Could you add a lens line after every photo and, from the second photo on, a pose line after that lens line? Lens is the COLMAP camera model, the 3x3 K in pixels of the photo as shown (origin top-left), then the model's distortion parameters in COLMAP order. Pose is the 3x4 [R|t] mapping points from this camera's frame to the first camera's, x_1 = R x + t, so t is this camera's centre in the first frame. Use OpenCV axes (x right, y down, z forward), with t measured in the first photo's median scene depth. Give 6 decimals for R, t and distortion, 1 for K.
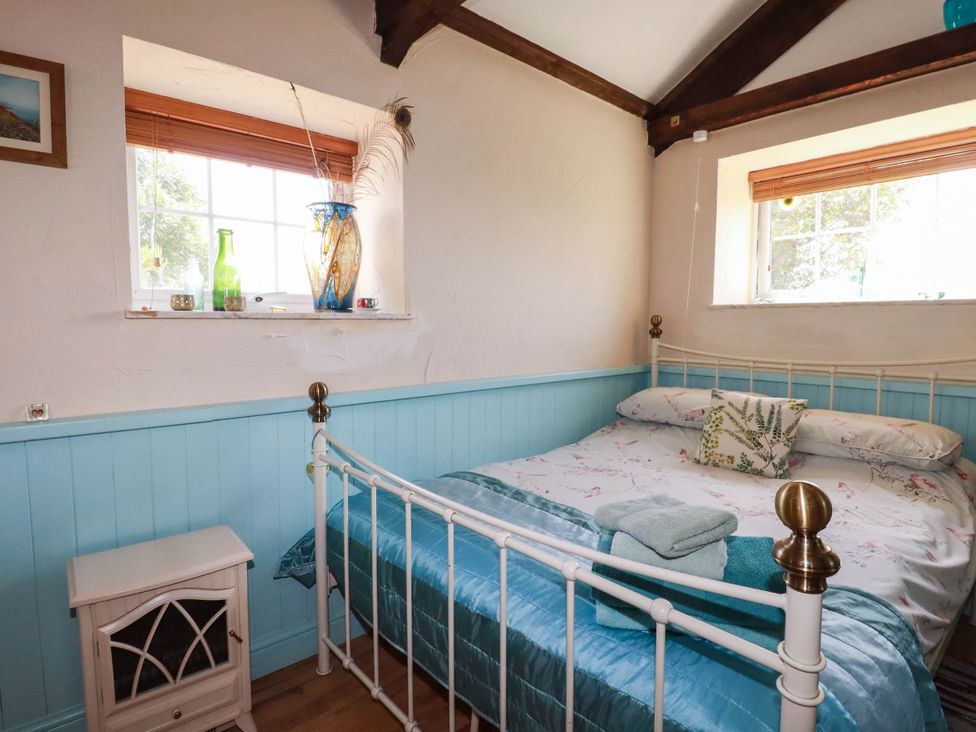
lens RADIAL K [[534.3, 0, 490.8], [0, 534.3, 358.9], [0, 0, 1]] dist [-0.020613, -0.001515]
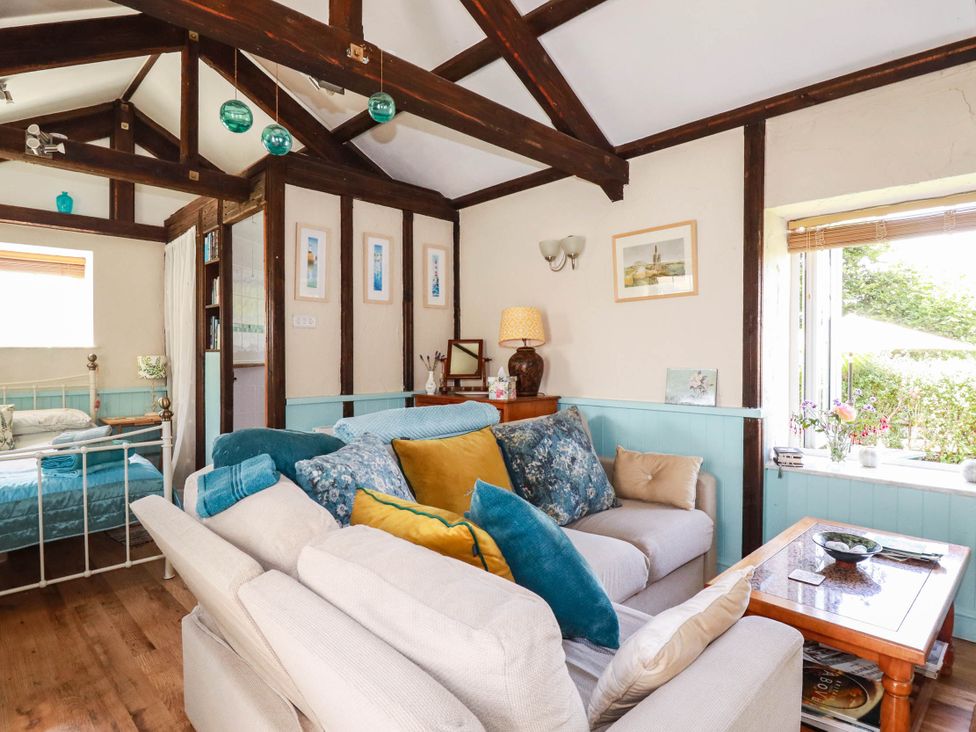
lens RADIAL K [[534.3, 0, 488.5], [0, 534.3, 365.9], [0, 0, 1]] dist [-0.020613, -0.001515]
pose [[-0.080510, -0.027602, 0.996372, -1.193195], [0.074452, 0.996657, 0.033626, 0.009106], [-0.993969, 0.076889, -0.078186, -0.404182]]
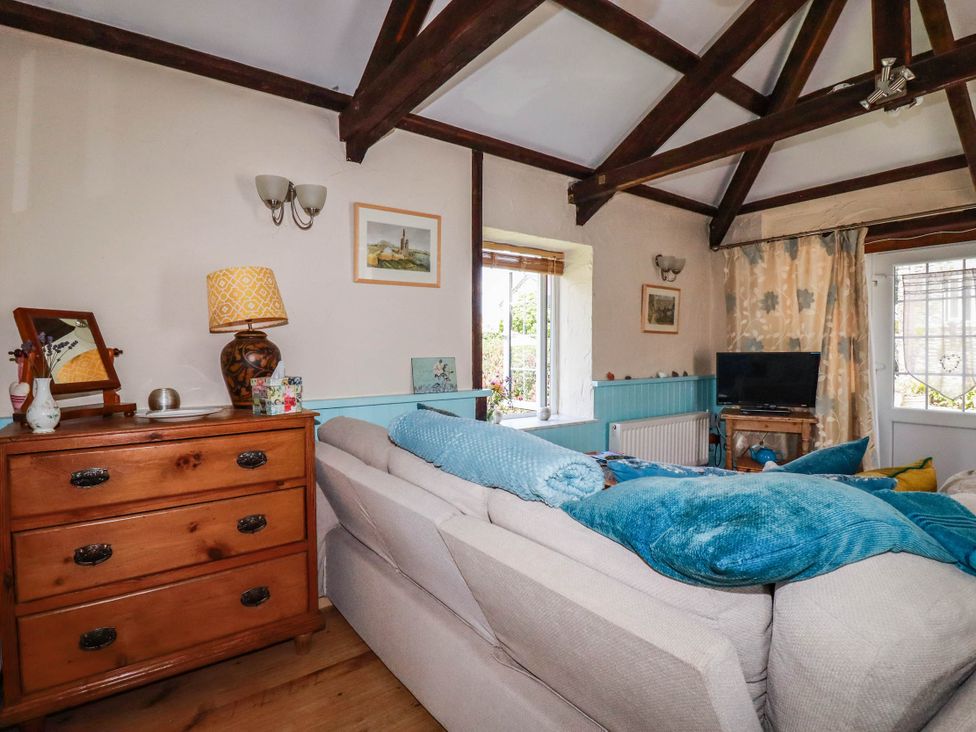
lens RADIAL K [[510.9, 0, 488.4], [0, 510.9, 358.5], [0, 0, 1]] dist [-0.015312, -0.000260]
pose [[-0.997603, -0.004465, 0.069059, -0.149947], [0.001938, 0.995722, 0.092378, -0.021507], [-0.069176, 0.092290, -0.993326, 0.290771]]
